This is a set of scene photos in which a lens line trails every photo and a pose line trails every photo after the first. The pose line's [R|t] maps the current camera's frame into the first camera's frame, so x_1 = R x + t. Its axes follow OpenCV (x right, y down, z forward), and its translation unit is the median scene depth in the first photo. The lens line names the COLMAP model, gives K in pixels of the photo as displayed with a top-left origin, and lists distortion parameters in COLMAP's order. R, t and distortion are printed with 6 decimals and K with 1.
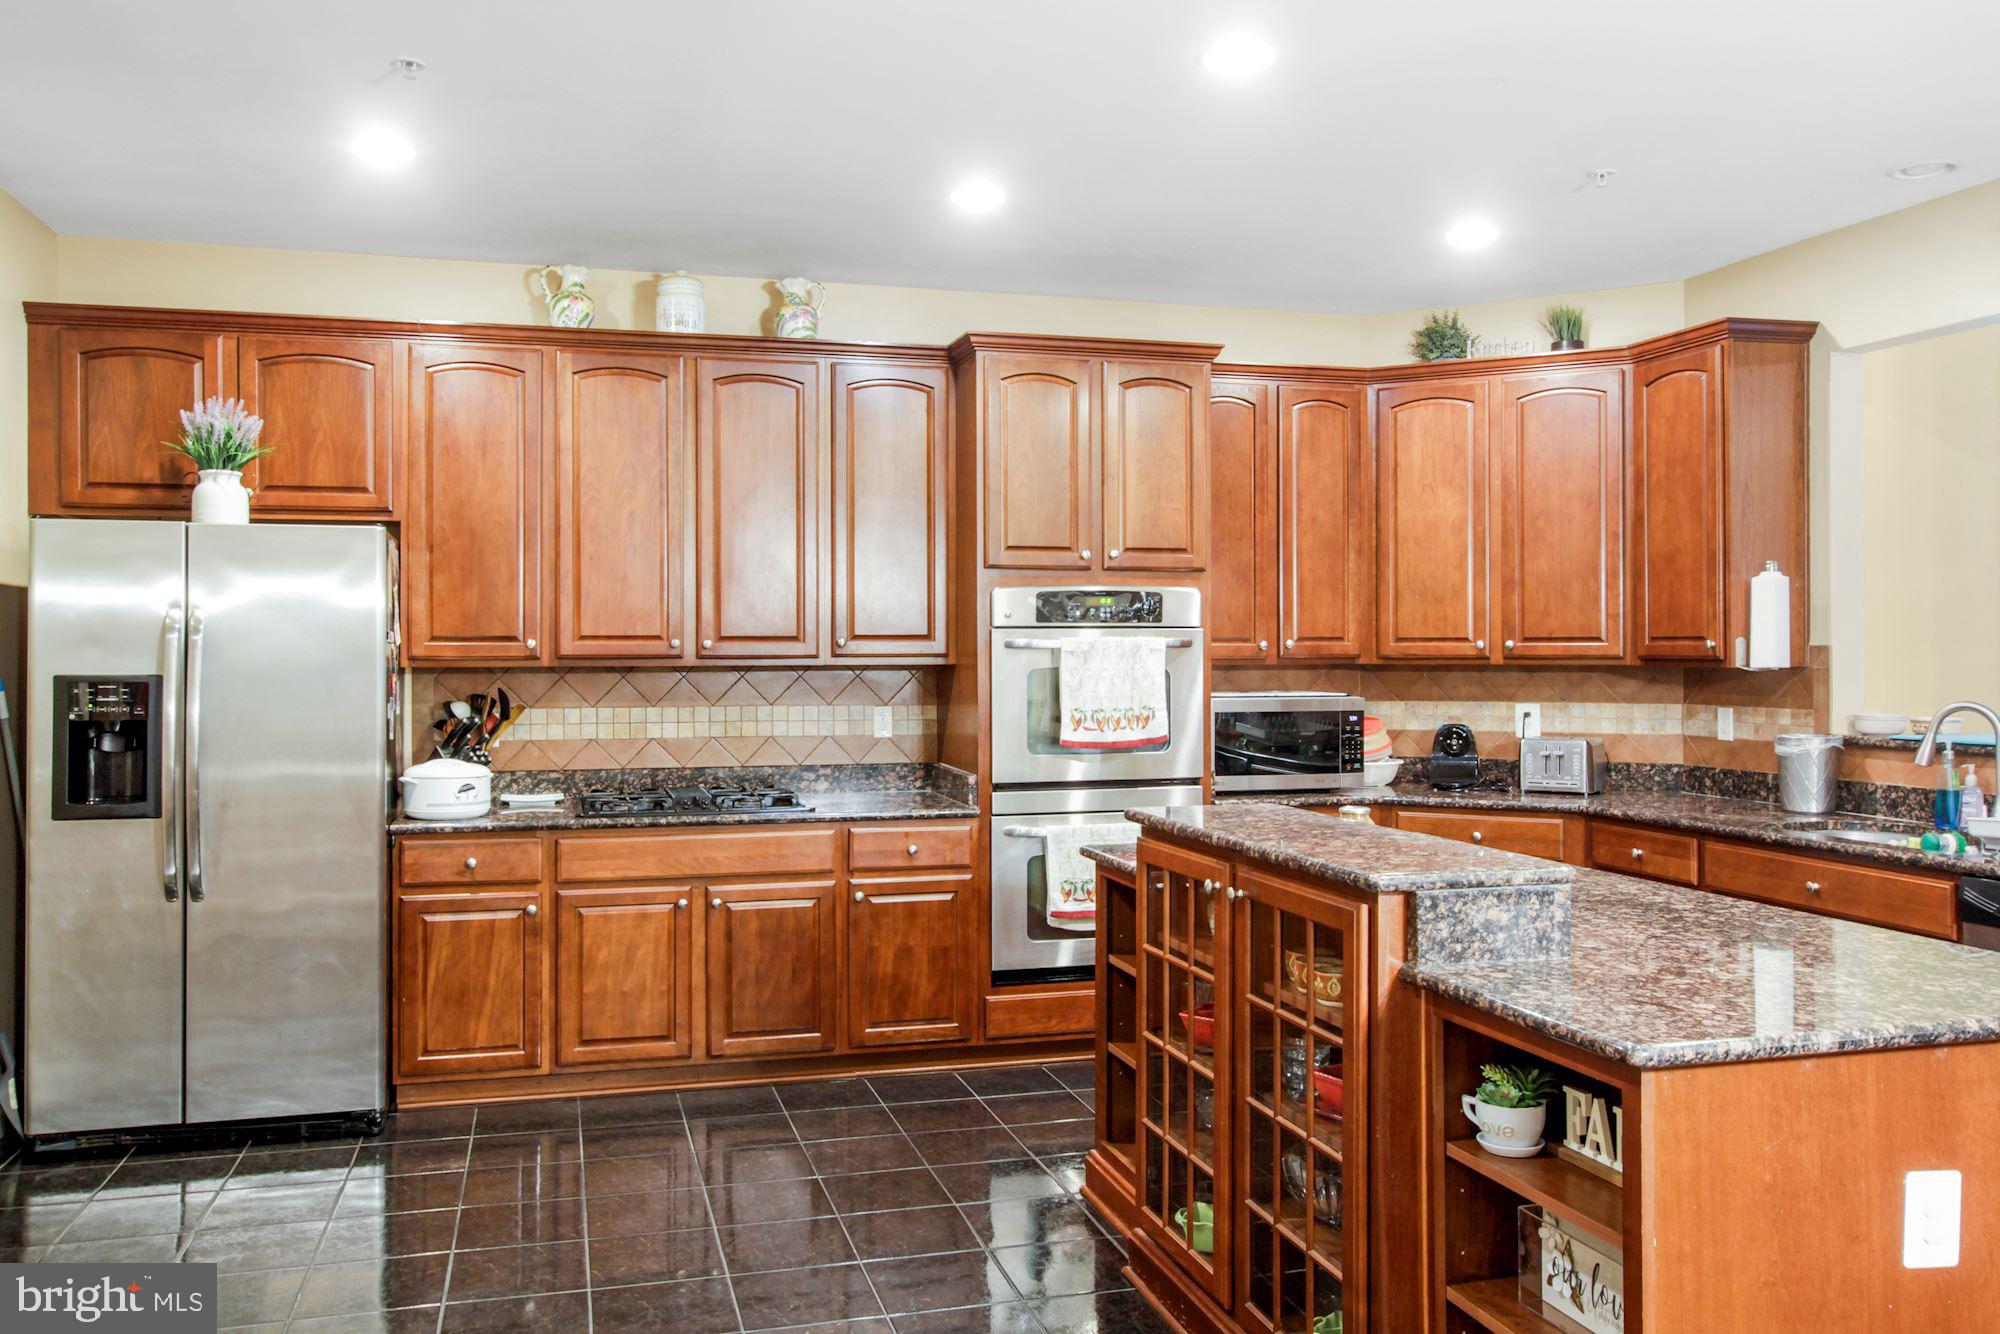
lens RADIAL K [[1569.5, 0, 1001.9], [0, 1569.5, 641.7], [0, 0, 1]] dist [-0.004267, 0.006067]
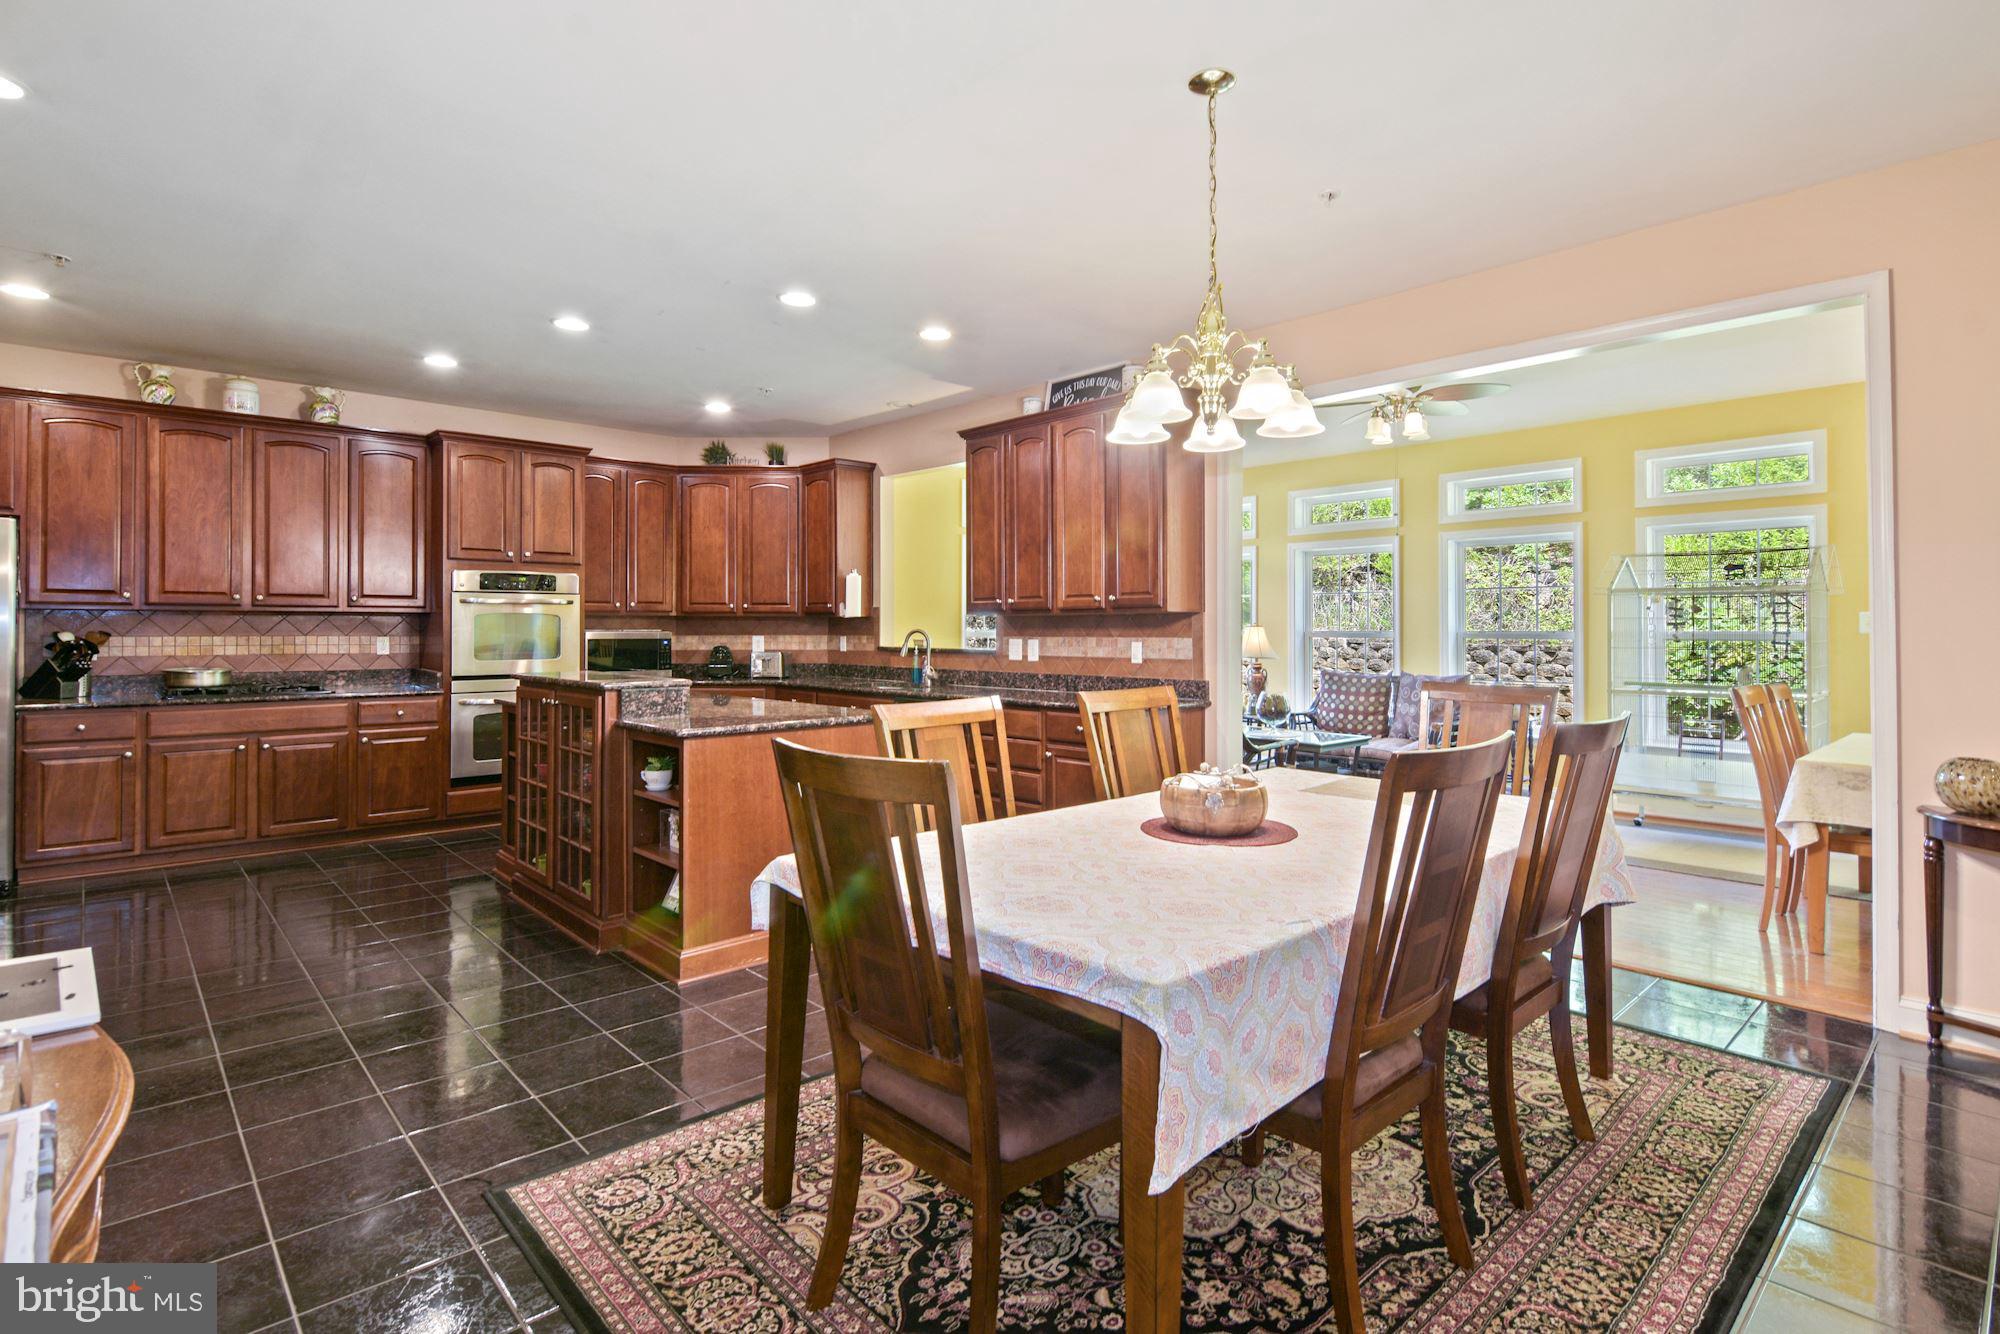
lens RADIAL K [[967.4, 0, 1005.5], [0, 967.4, 622.3], [0, 0, 1]] dist [0.011032, -0.010255]
pose [[0.887626, 0.006510, 0.460519, 0.045219], [-0.006793, 0.999976, -0.001044, 0.023306], [-0.460515, -0.002201, 0.887649, -0.301989]]
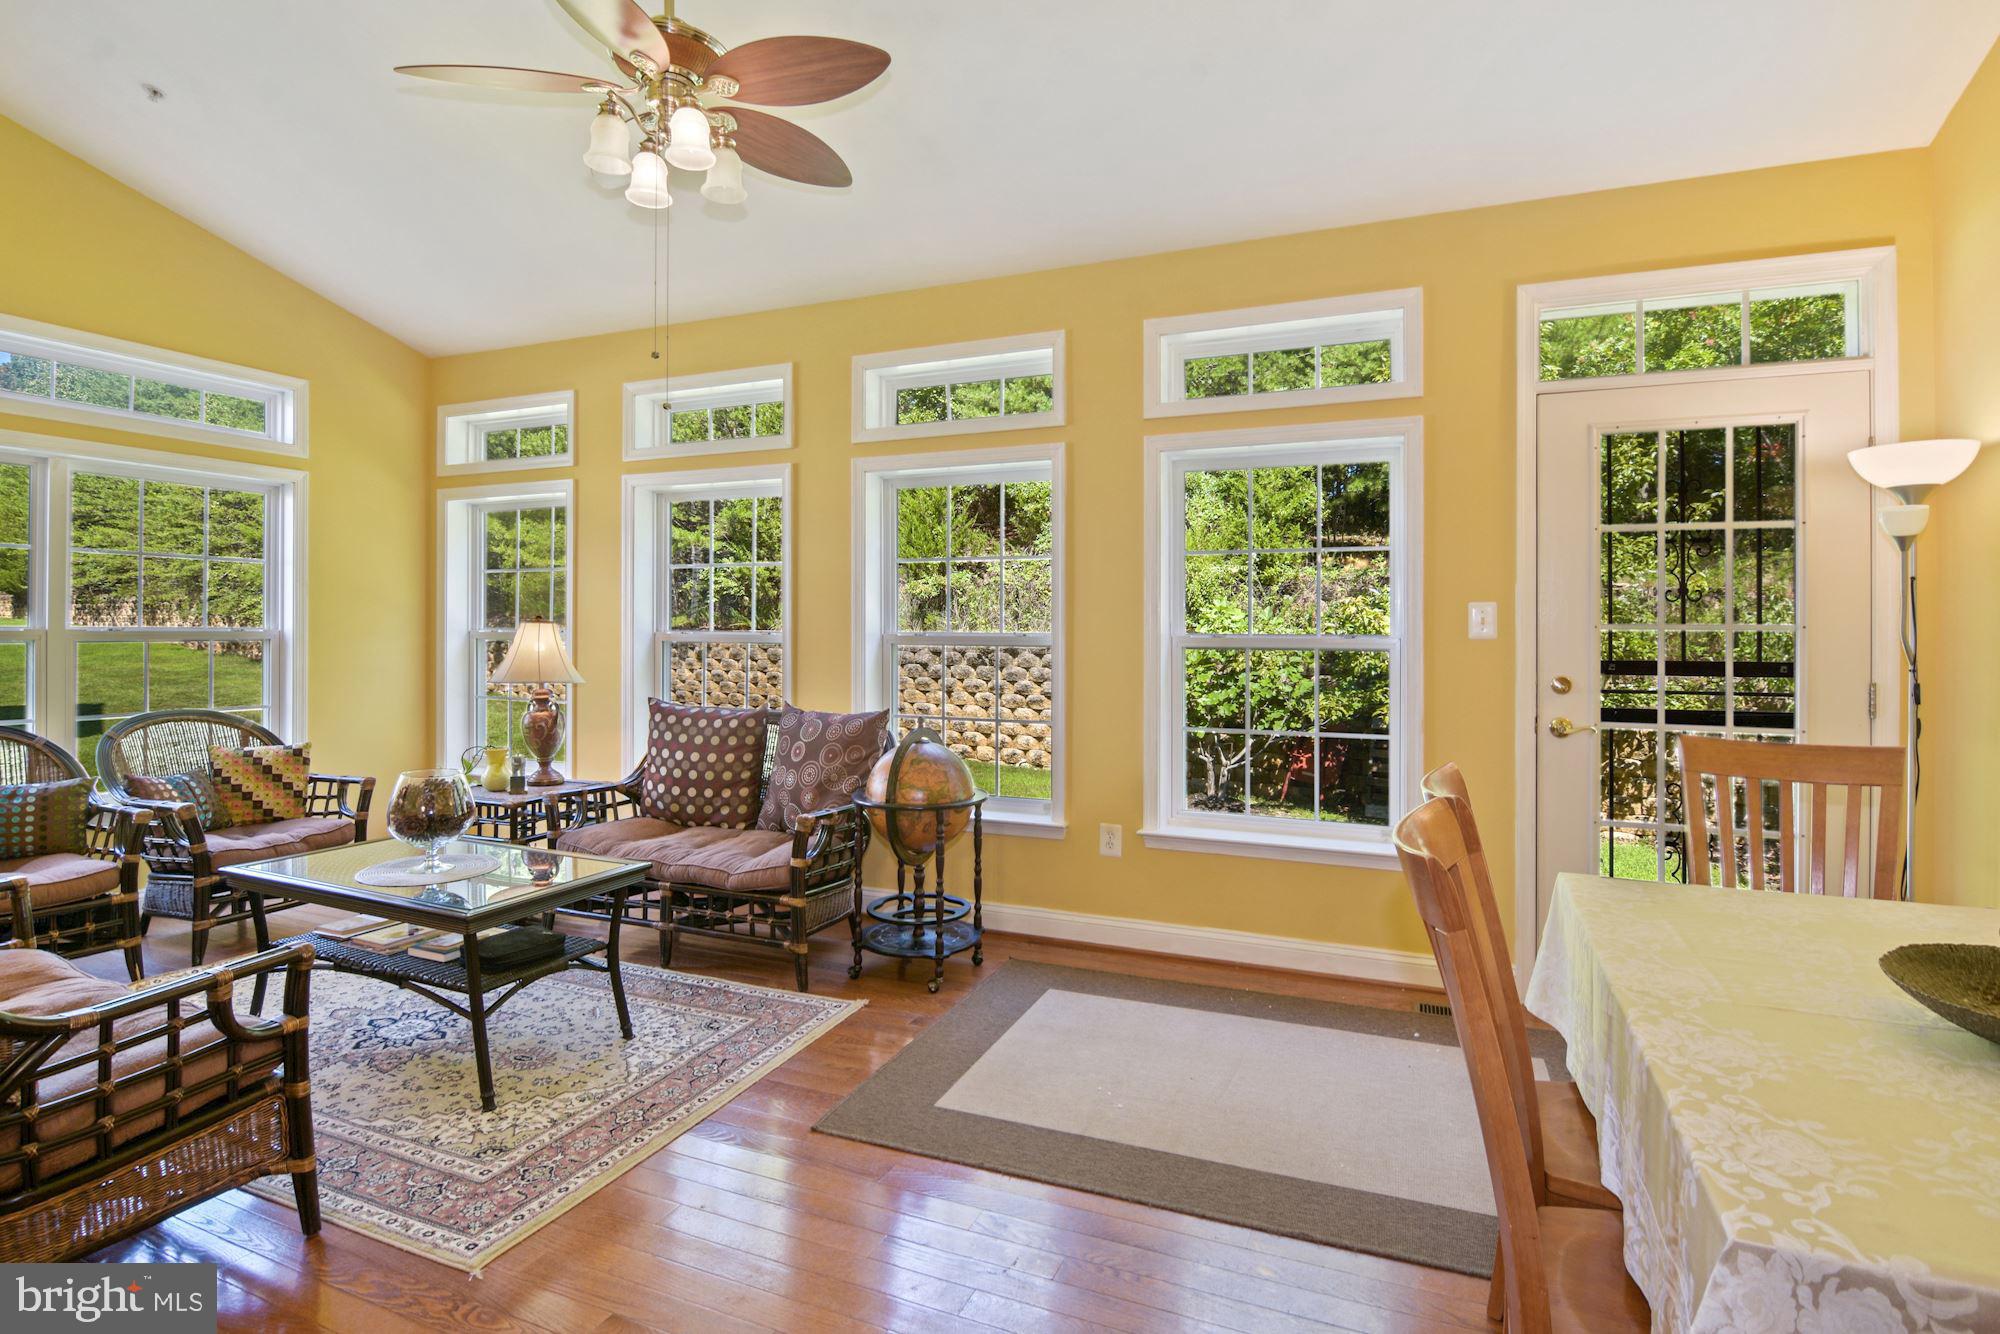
lens RADIAL K [[967.4, 0, 1005.5], [0, 967.4, 622.3], [0, 0, 1]] dist [0.011032, -0.010255]
pose [[0.618581, 0.010129, 0.785656, 0.704283], [-0.010899, 0.999931, -0.004311, 0.024528], [-0.785646, -0.005896, 0.618648, 0.063303]]
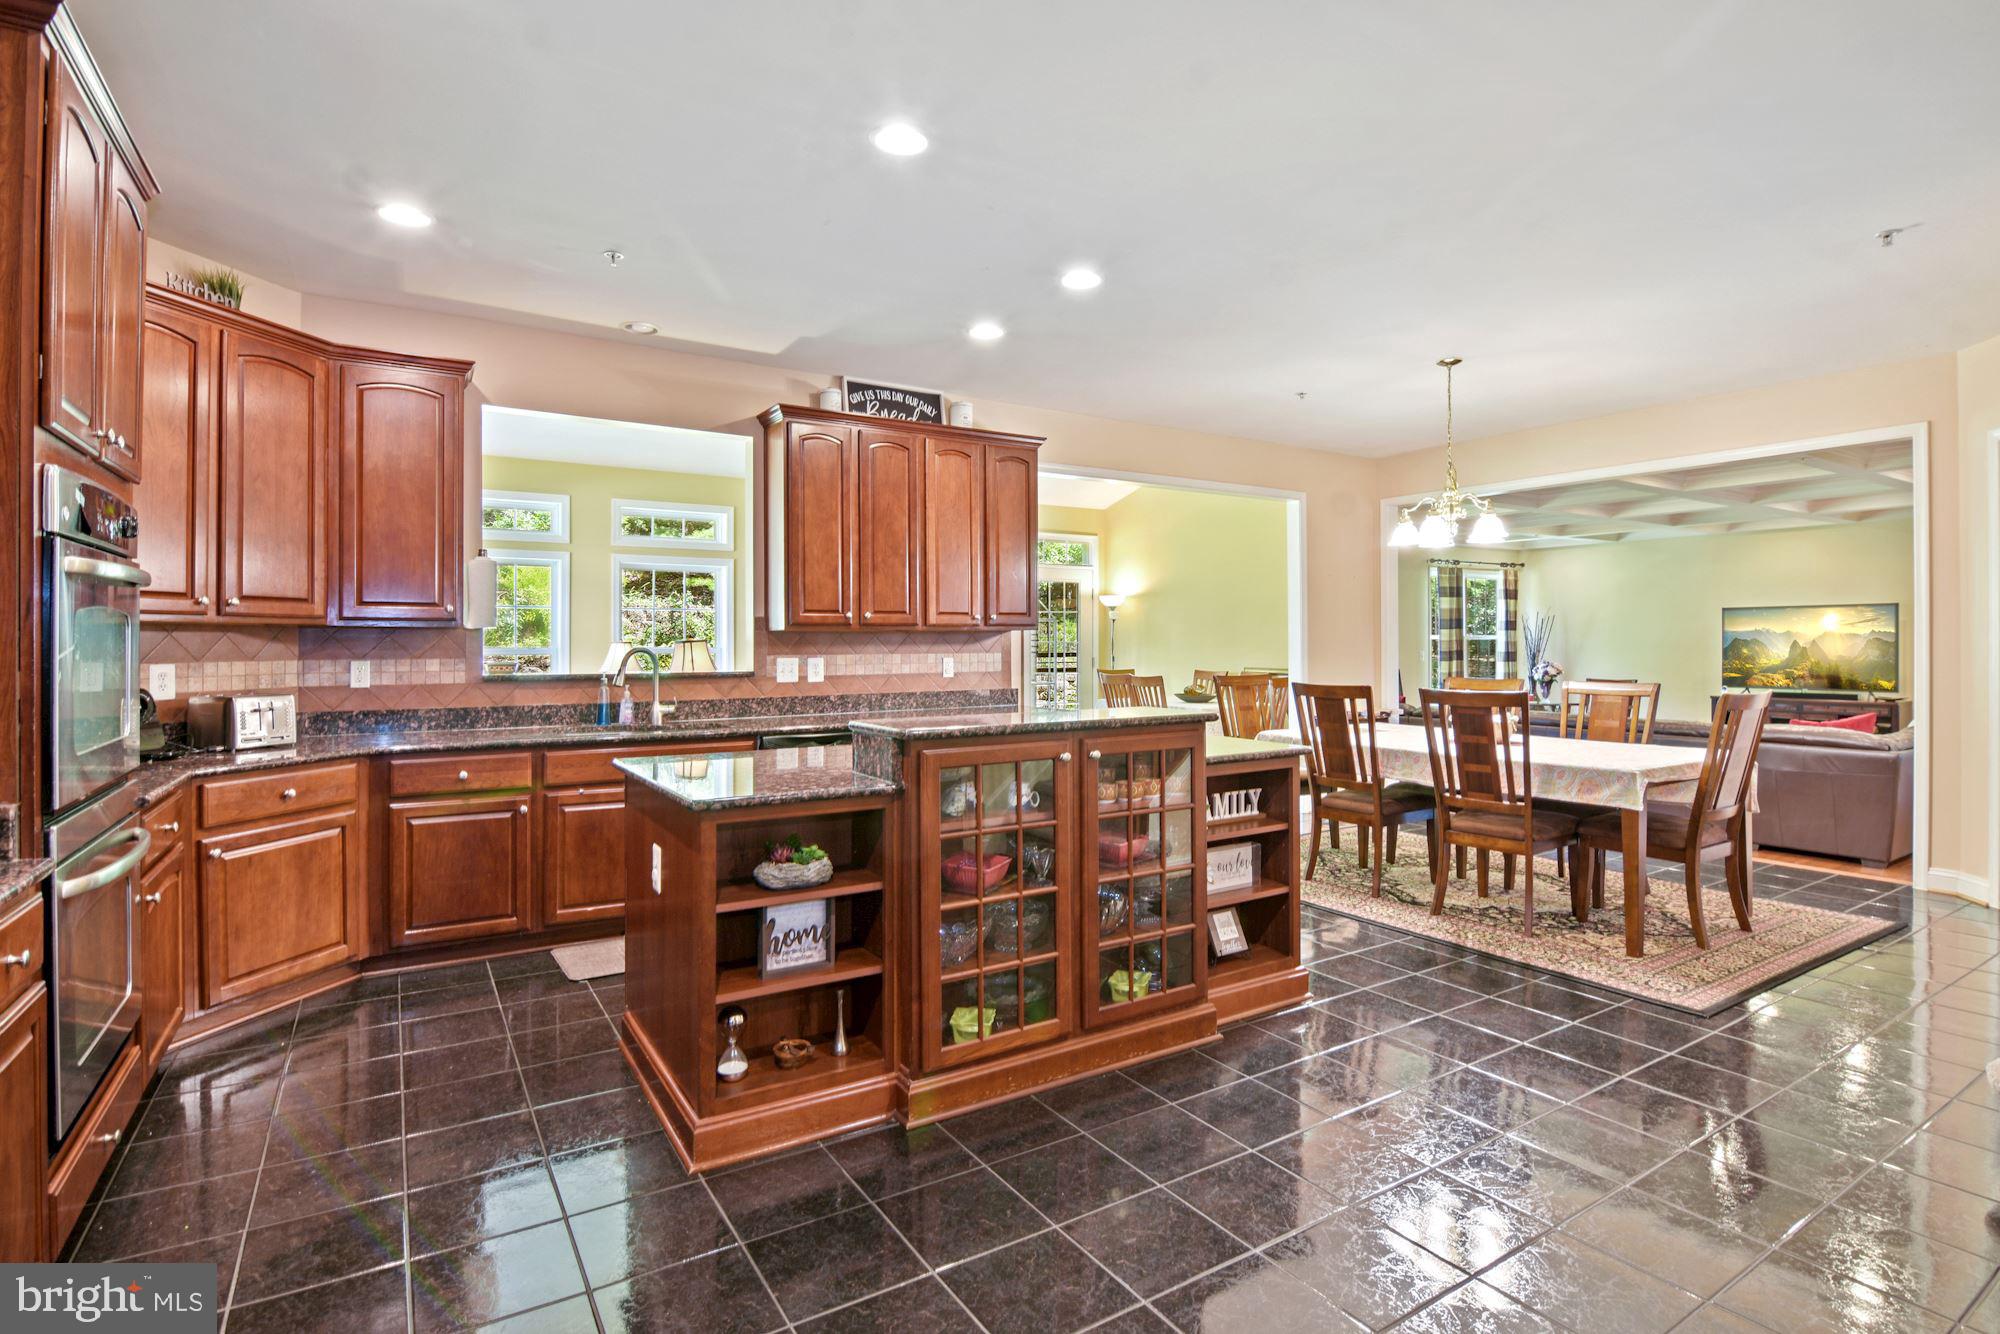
lens RADIAL K [[978.7, 0, 1004.3], [0, 978.7, 643.2], [0, 0, 1]] dist [-0.009946, -0.000946]
pose [[-0.279416, 0.003173, 0.960165, -0.424625], [-0.003638, 0.999984, -0.004363, 0.030553], [-0.960163, -0.004712, -0.279400, 0.753023]]
